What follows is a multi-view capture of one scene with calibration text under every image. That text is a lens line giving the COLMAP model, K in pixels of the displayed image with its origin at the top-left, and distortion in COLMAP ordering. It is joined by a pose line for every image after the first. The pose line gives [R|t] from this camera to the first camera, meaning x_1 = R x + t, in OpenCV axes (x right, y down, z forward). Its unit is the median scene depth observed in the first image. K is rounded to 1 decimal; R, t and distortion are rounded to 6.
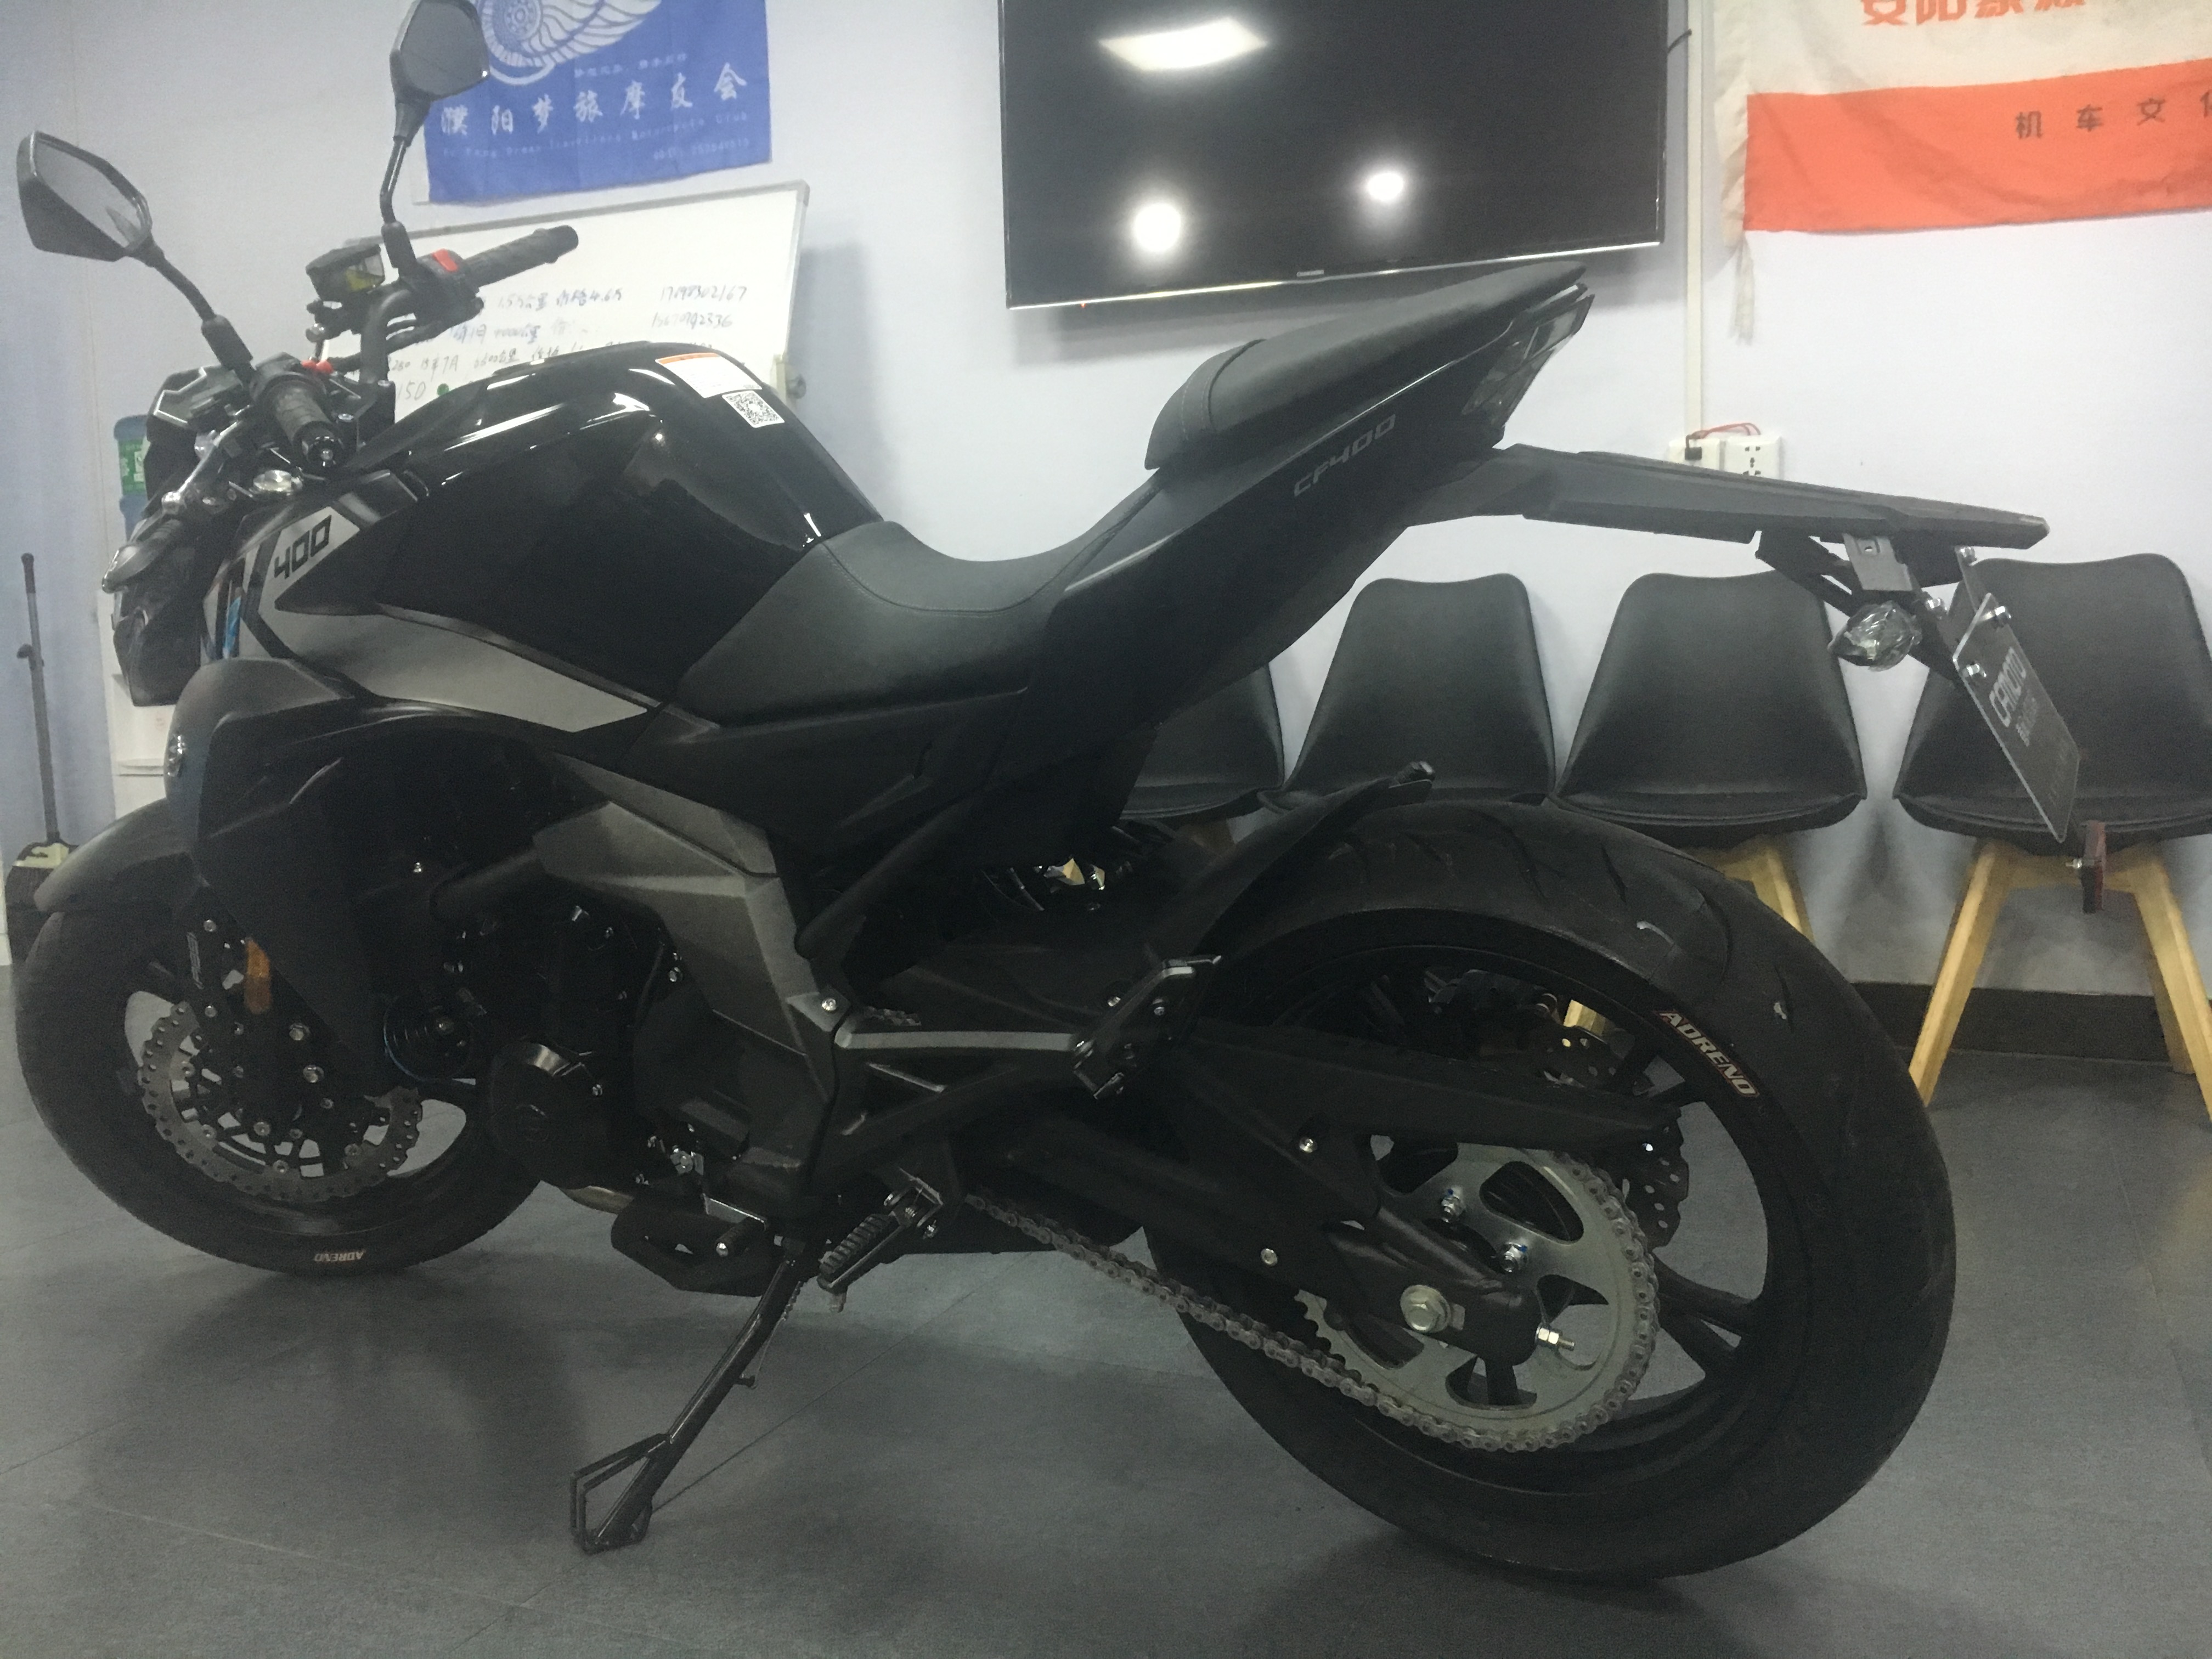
lens RADIAL K [[1858.8, 0, 1106.0], [0, 1858.8, 829.5], [0, 0, 1]] dist [-0.000874, -0.001258]
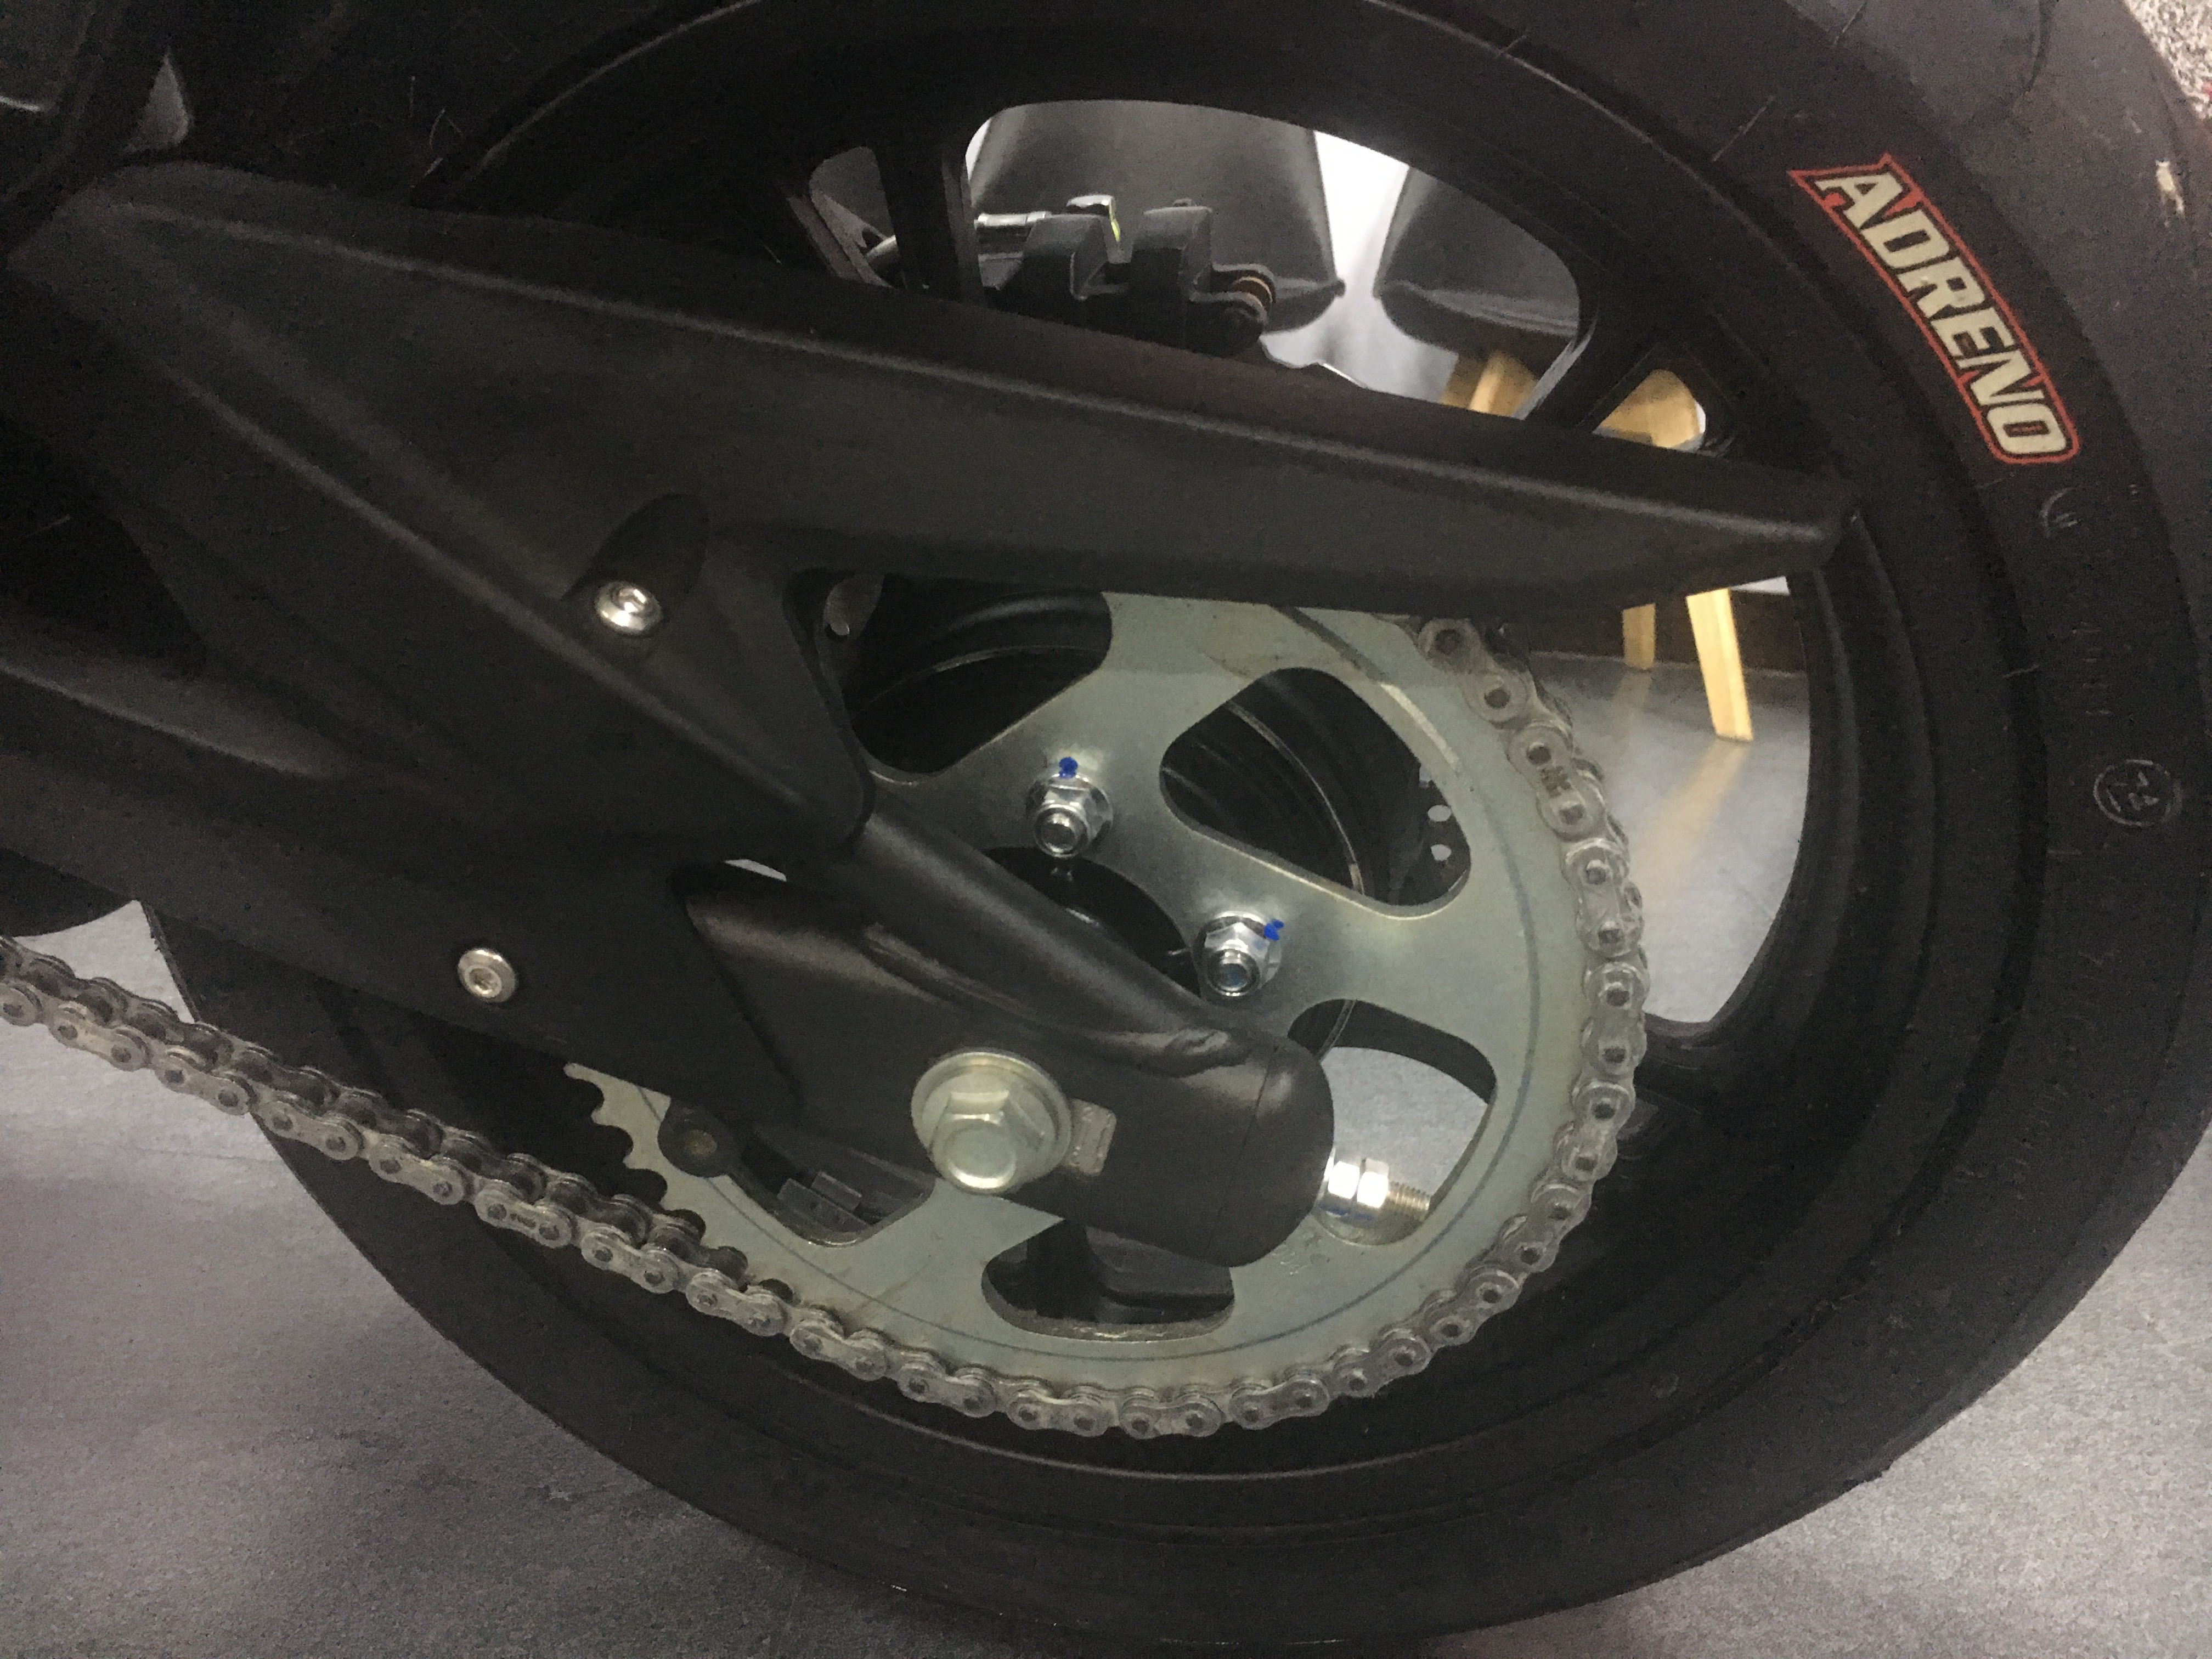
lens RADIAL K [[1965.5, 0, 1106.0], [0, 1965.5, 829.5], [0, 0, 1]] dist [0.044784, 0.001778]
pose [[0.928600, -0.009071, 0.370972, 0.061480], [-0.063203, 0.981228, 0.182201, 0.139663], [-0.365661, -0.192638, 0.910595, 0.666685]]
